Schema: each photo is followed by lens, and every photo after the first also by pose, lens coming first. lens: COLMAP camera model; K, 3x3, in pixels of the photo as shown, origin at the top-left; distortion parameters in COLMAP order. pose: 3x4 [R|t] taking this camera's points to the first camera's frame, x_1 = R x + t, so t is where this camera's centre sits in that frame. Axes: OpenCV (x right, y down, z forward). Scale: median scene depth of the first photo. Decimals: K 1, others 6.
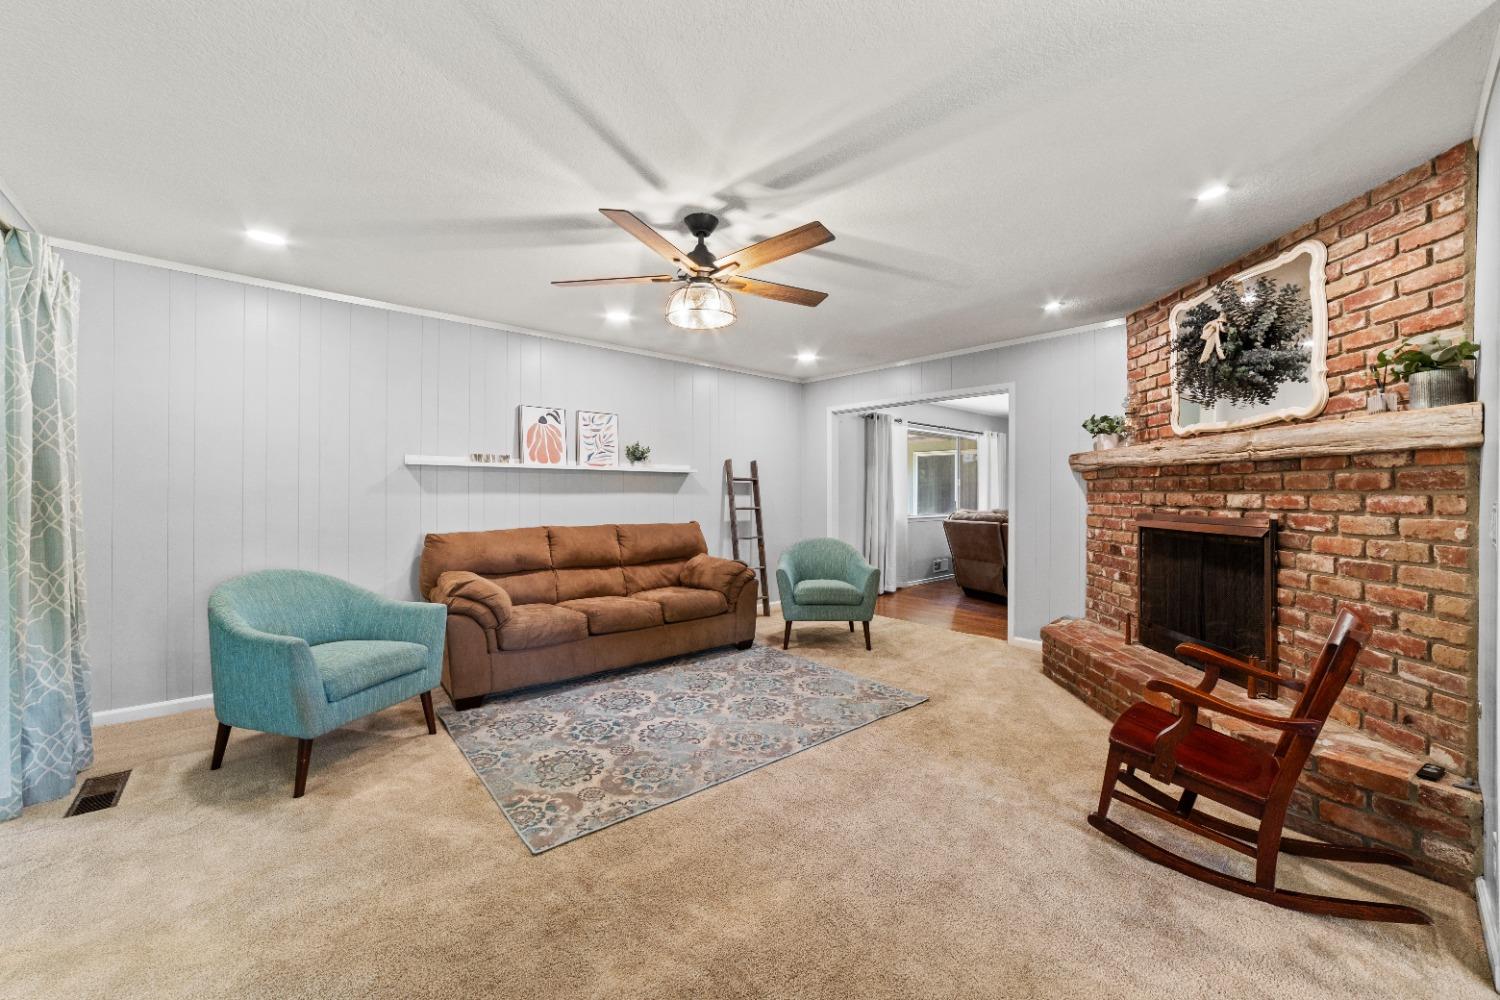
lens RADIAL K [[581.0, 0, 742.2], [0, 581.0, 495.0], [0, 0, 1]] dist [-0.022925, 0.008656]
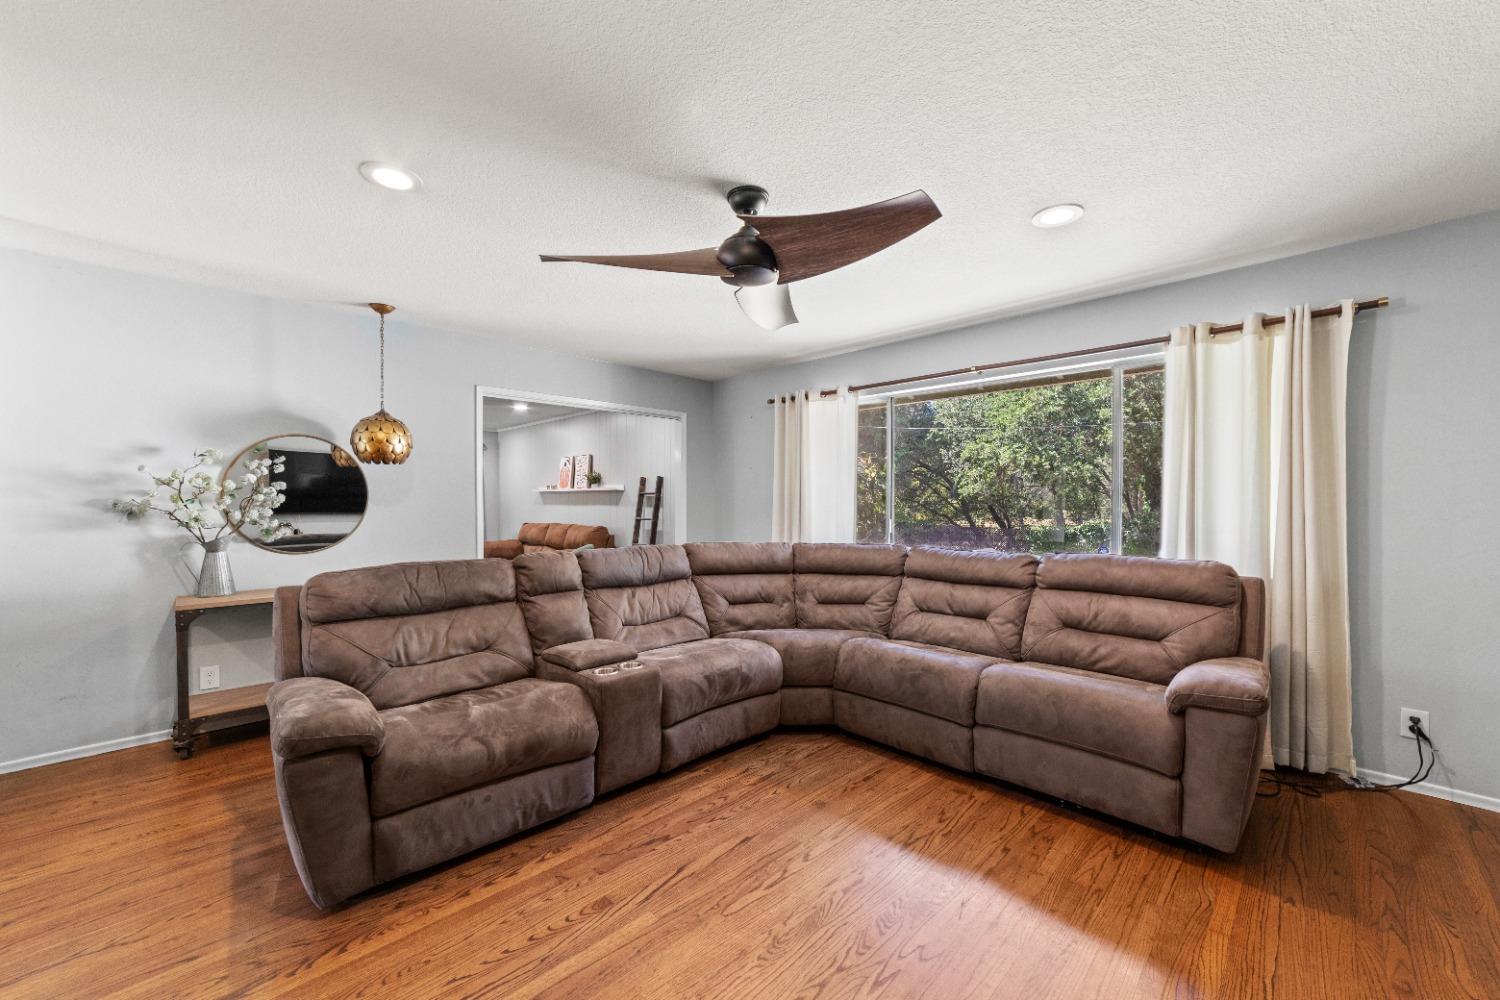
lens RADIAL K [[581.0, 0, 748.6], [0, 581.0, 503.8], [0, 0, 1]] dist [-0.022925, 0.008656]
pose [[0.062843, -0.000214, -0.998023, 2.133700], [-0.007445, 0.999972, -0.000683, -0.014060], [0.997996, 0.007473, 0.062839, 2.083345]]
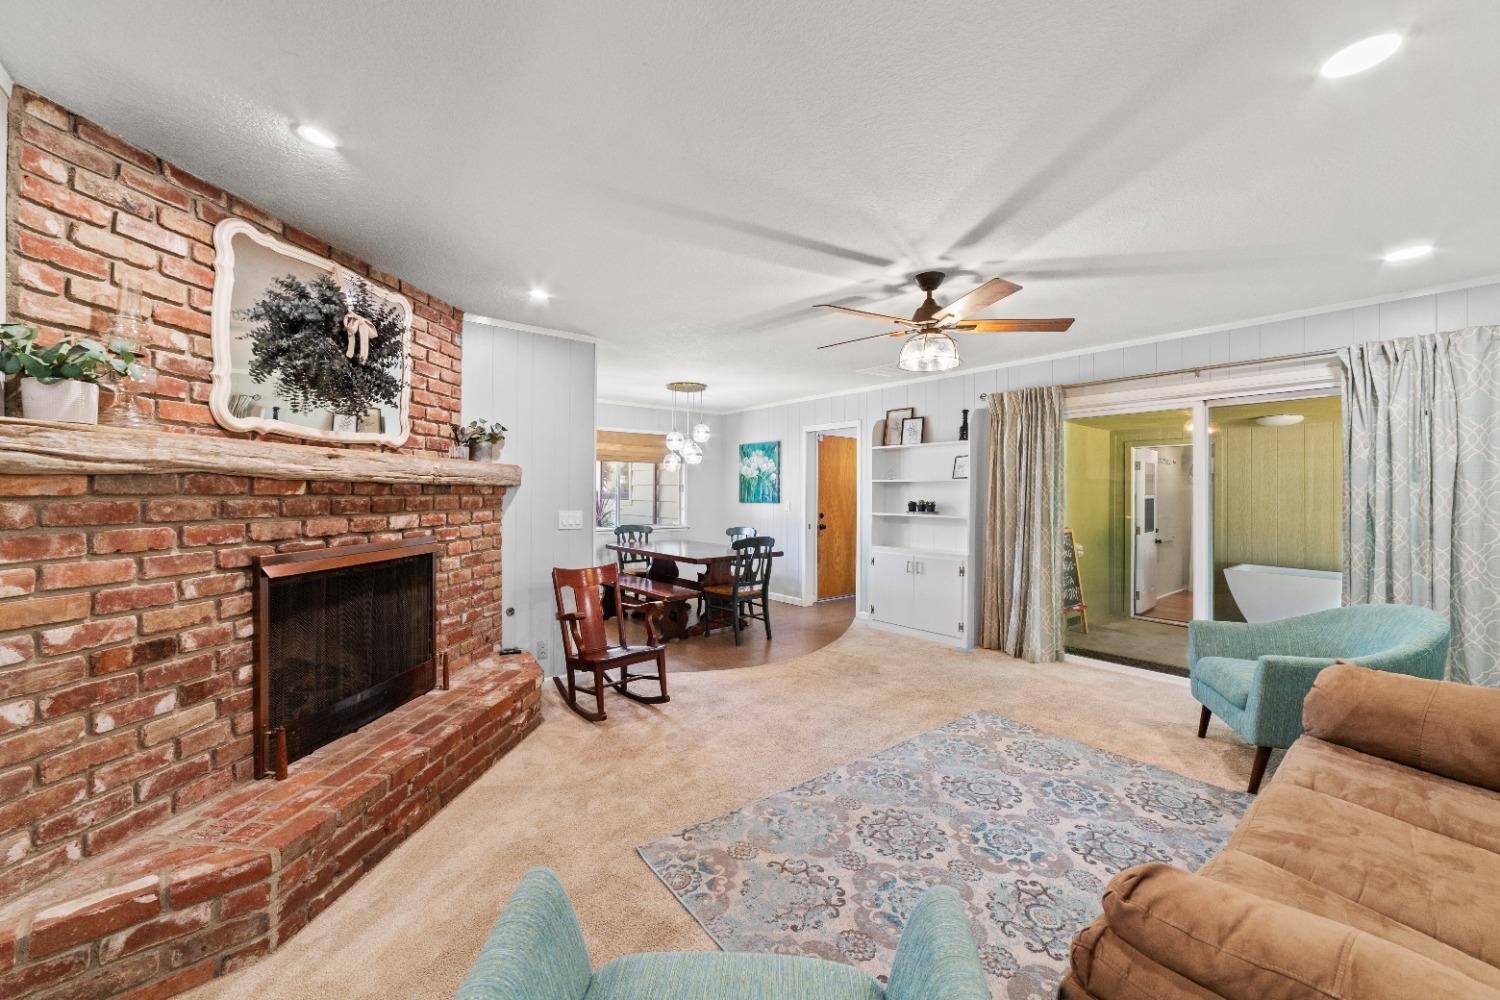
lens RADIAL K [[581.0, 0, 748.2], [0, 581.0, 490.2], [0, 0, 1]] dist [-0.022925, 0.008656]
pose [[-0.999131, -0.007395, 0.041024, 0.195123], [-0.007299, 0.999970, 0.002497, -0.047297], [-0.041042, 0.002195, -0.999155, 1.789408]]
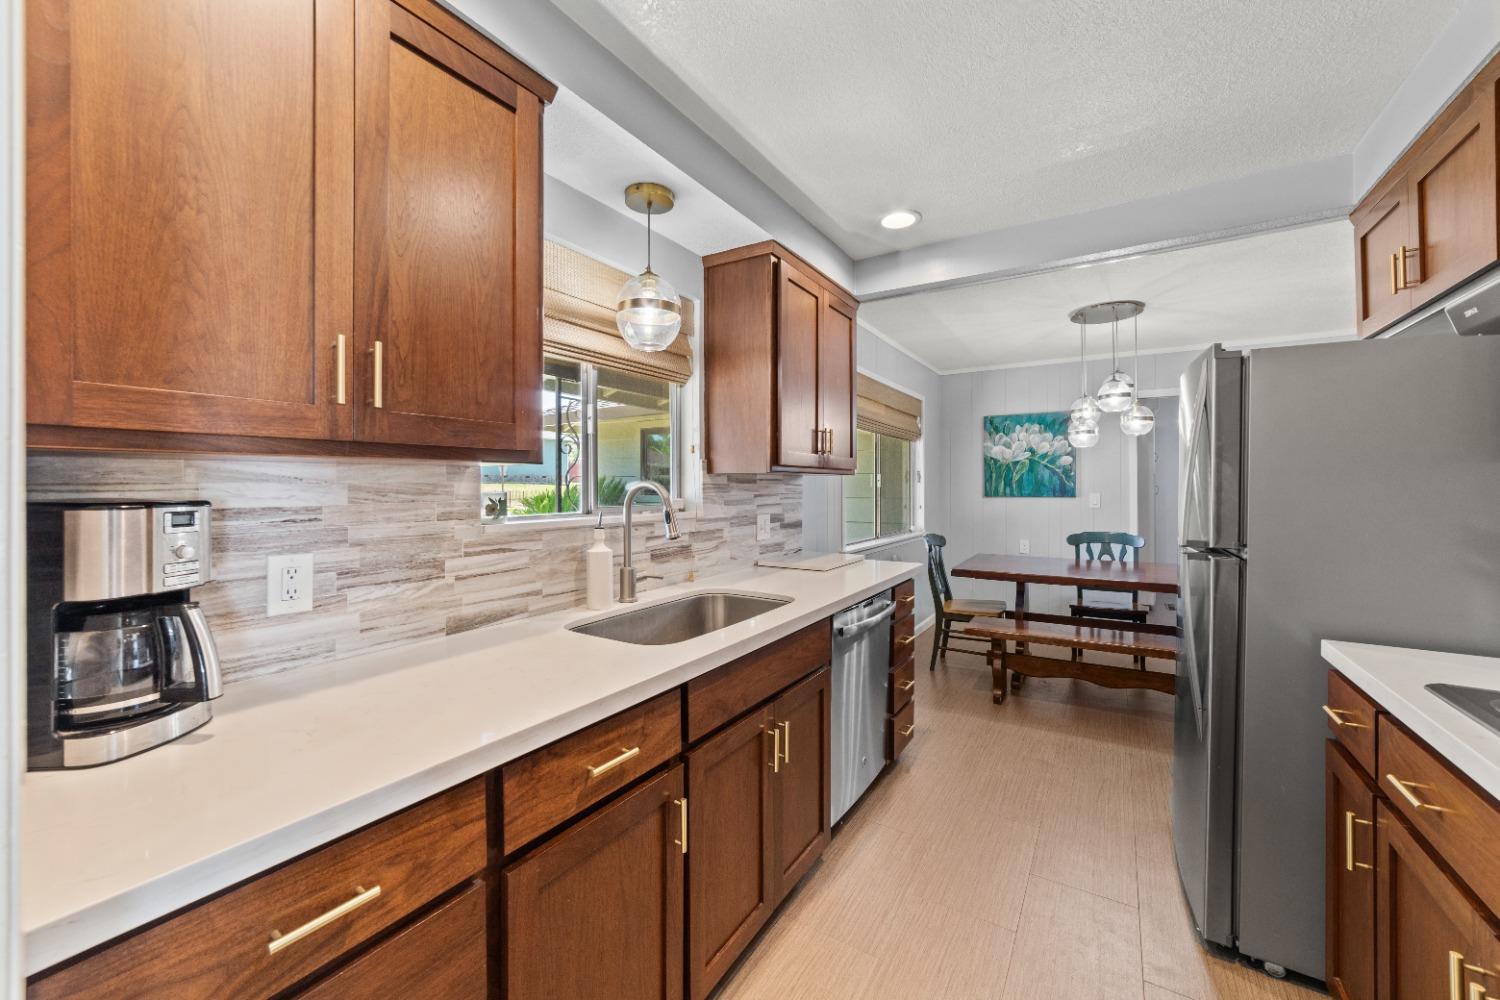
lens RADIAL K [[581.0, 0, 748.1], [0, 581.0, 485.9], [0, 0, 1]] dist [-0.022925, 0.008656]
pose [[-0.957164, -0.000654, -0.289547, 1.569661], [-0.000957, 0.999999, 0.000905, -0.022352], [0.289546, 0.001143, -0.957163, 0.780896]]
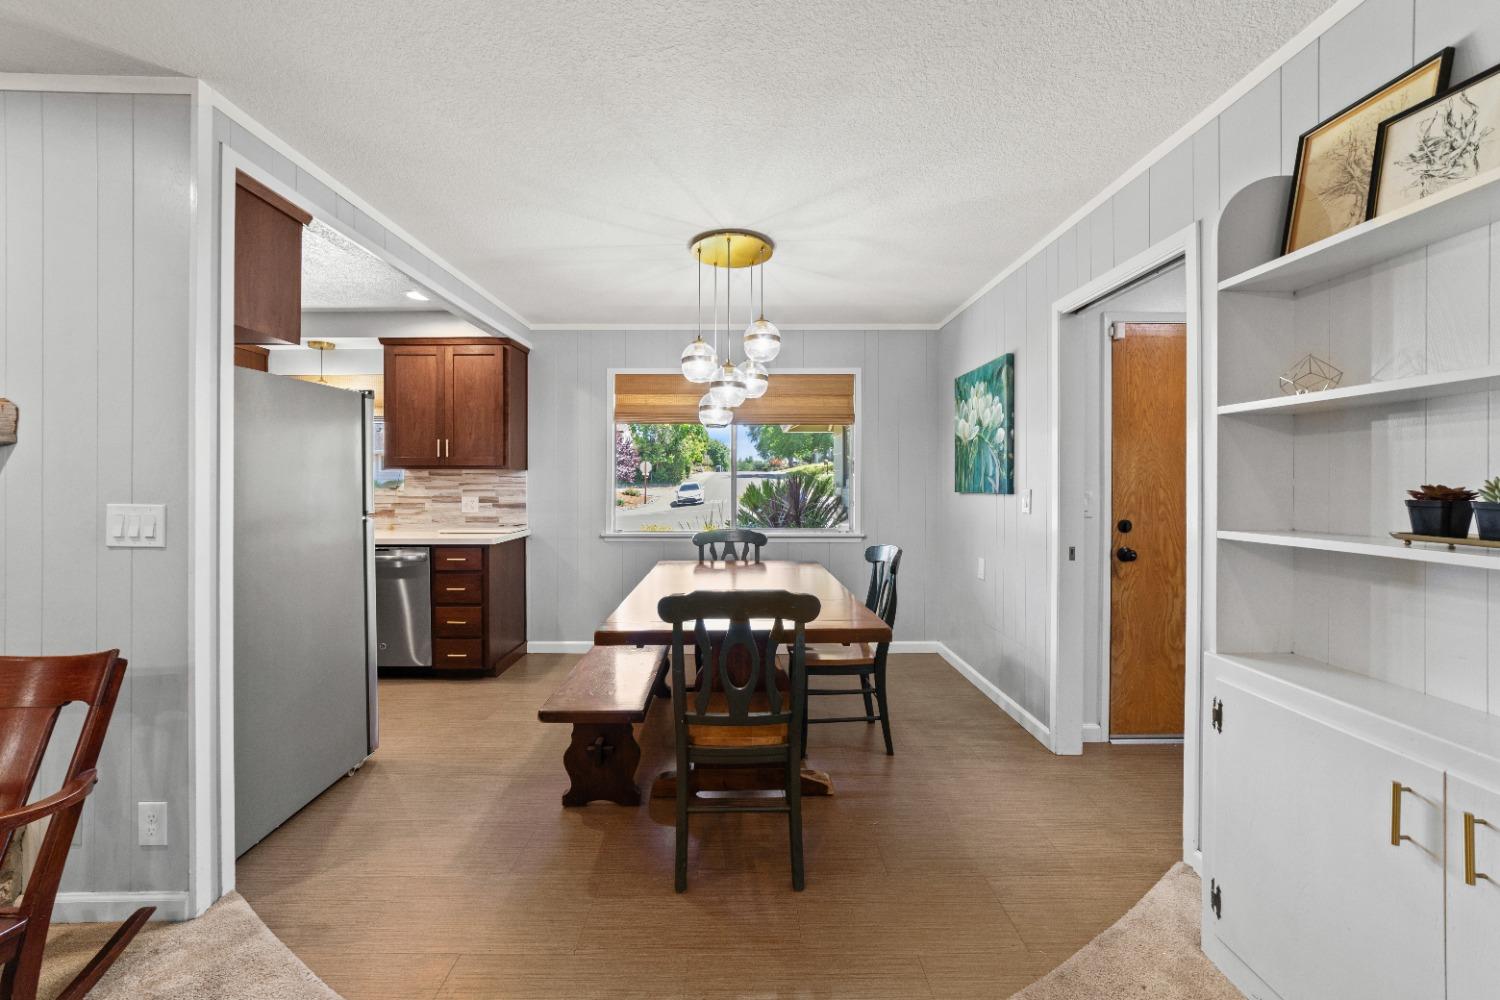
lens RADIAL K [[581.0, 0, 746.8], [0, 581.0, 484.3], [0, 0, 1]] dist [-0.022925, 0.008656]
pose [[-0.759105, -0.005362, 0.650946, -0.144857], [0.000498, 0.999961, 0.008818, -0.017221], [-0.650968, 0.007017, -0.759073, 0.527943]]
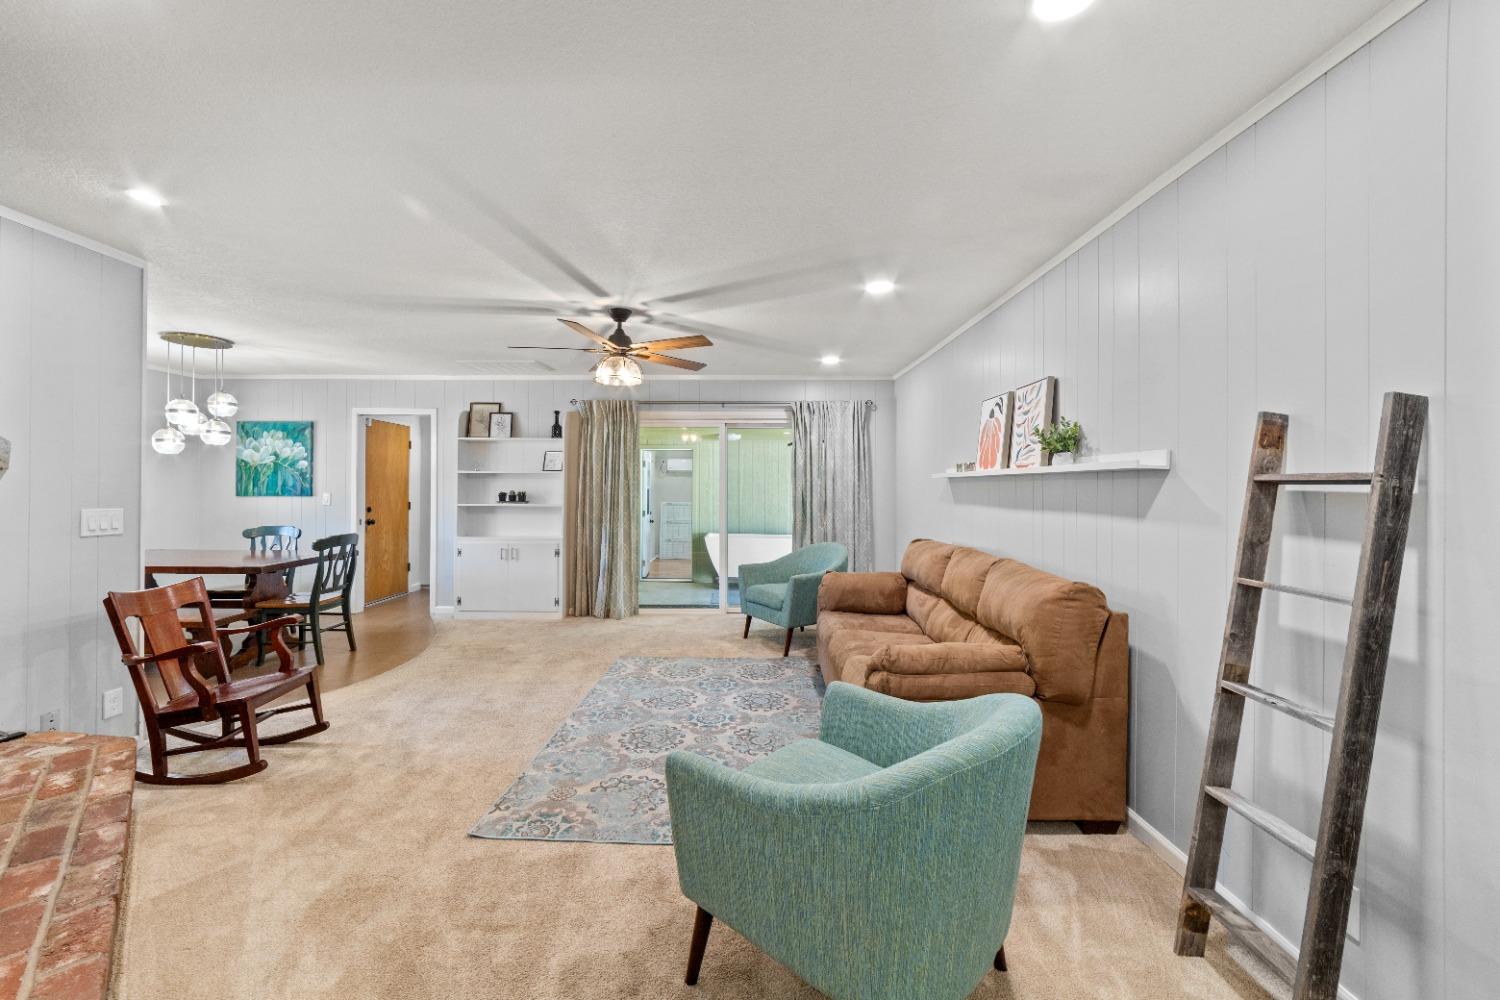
lens RADIAL K [[581.0, 0, 742.6], [0, 581.0, 486.5], [0, 0, 1]] dist [-0.022925, 0.008656]
pose [[-0.659607, -0.007429, -0.751574, 0.664023], [-0.011330, 0.999936, 0.000059, -0.039012], [0.751525, 0.008554, -0.659649, 1.807200]]
